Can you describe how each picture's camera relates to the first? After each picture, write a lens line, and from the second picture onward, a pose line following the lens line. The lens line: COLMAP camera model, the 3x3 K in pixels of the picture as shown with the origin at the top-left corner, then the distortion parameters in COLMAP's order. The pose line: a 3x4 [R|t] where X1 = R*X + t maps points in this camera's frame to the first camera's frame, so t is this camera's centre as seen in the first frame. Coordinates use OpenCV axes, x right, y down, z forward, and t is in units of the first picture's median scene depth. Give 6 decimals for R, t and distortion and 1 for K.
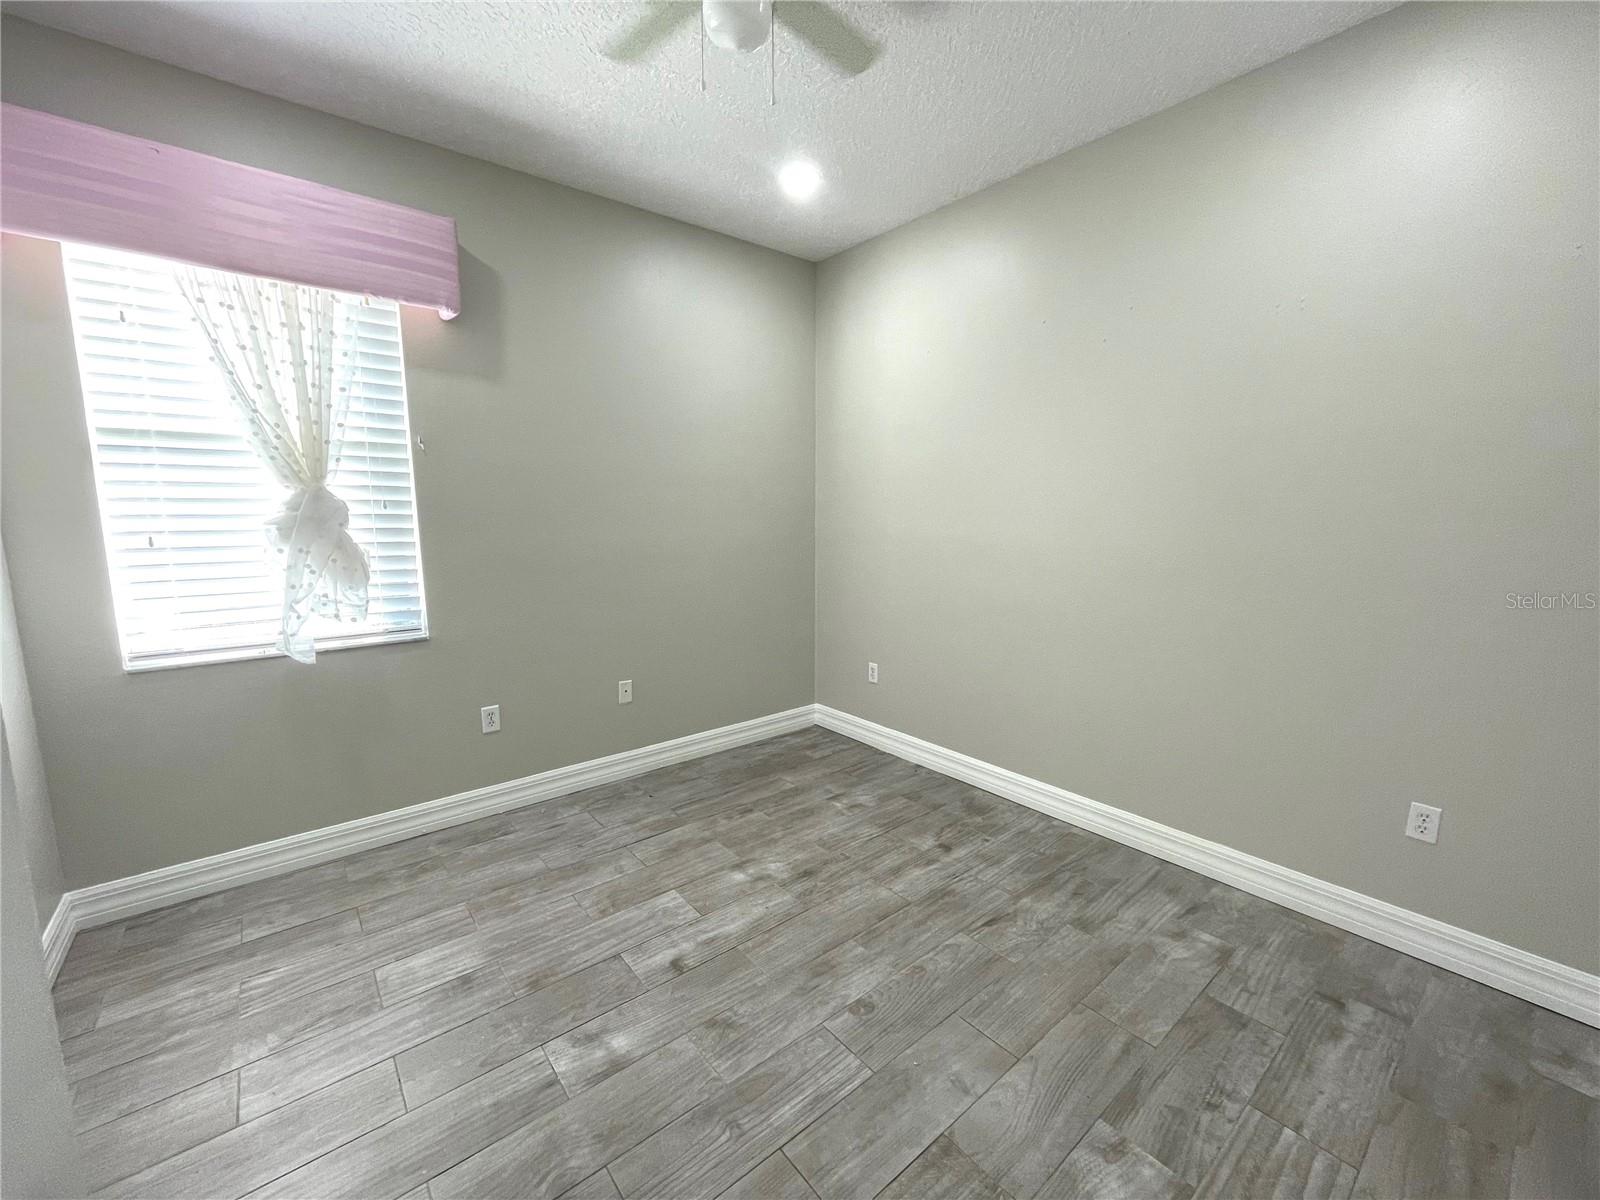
lens RADIAL K [[649.2, 0, 801.6], [0, 649.2, 598.7], [0, 0, 1]] dist [-0.003045, 0.000057]
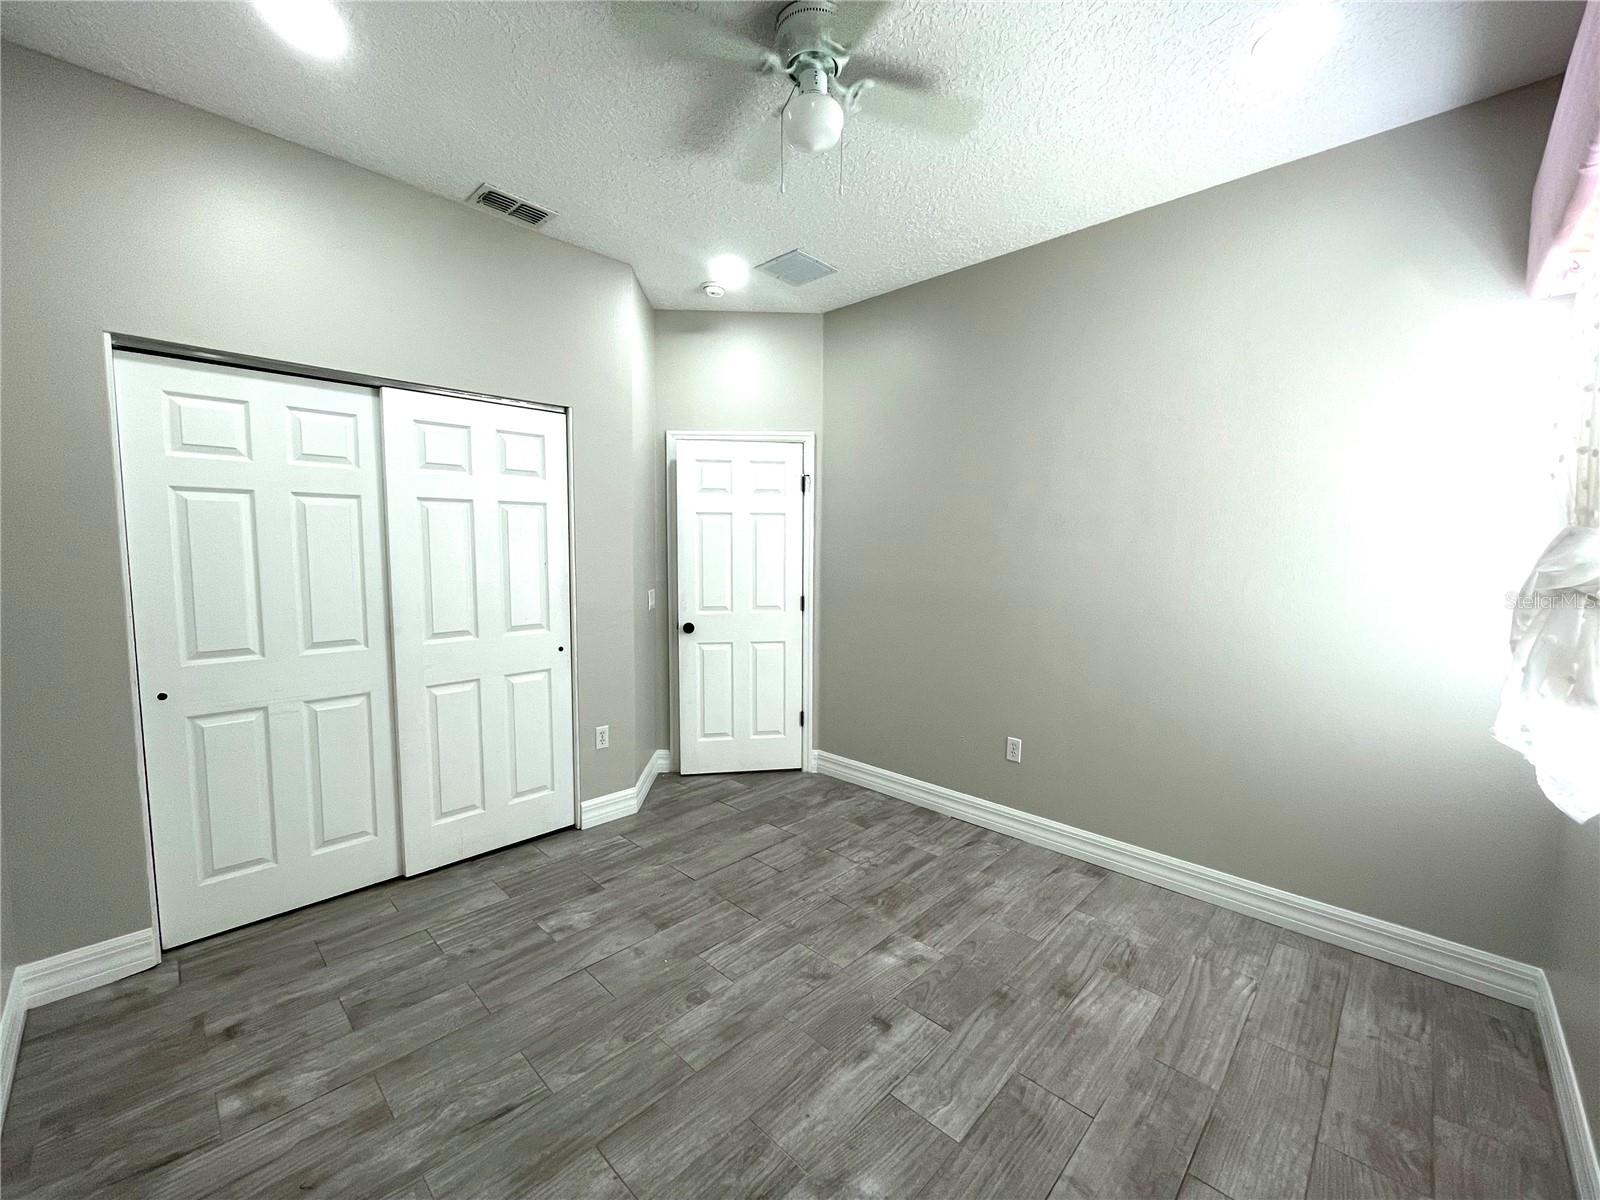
lens RADIAL K [[649.2, 0, 796.4], [0, 649.2, 600.3], [0, 0, 1]] dist [-0.003045, 0.000057]
pose [[-0.994191, 0.002316, -0.107607, 0.040829], [-0.022143, 0.973982, 0.225540, -0.278881], [0.105330, 0.226612, -0.968273, 1.844922]]
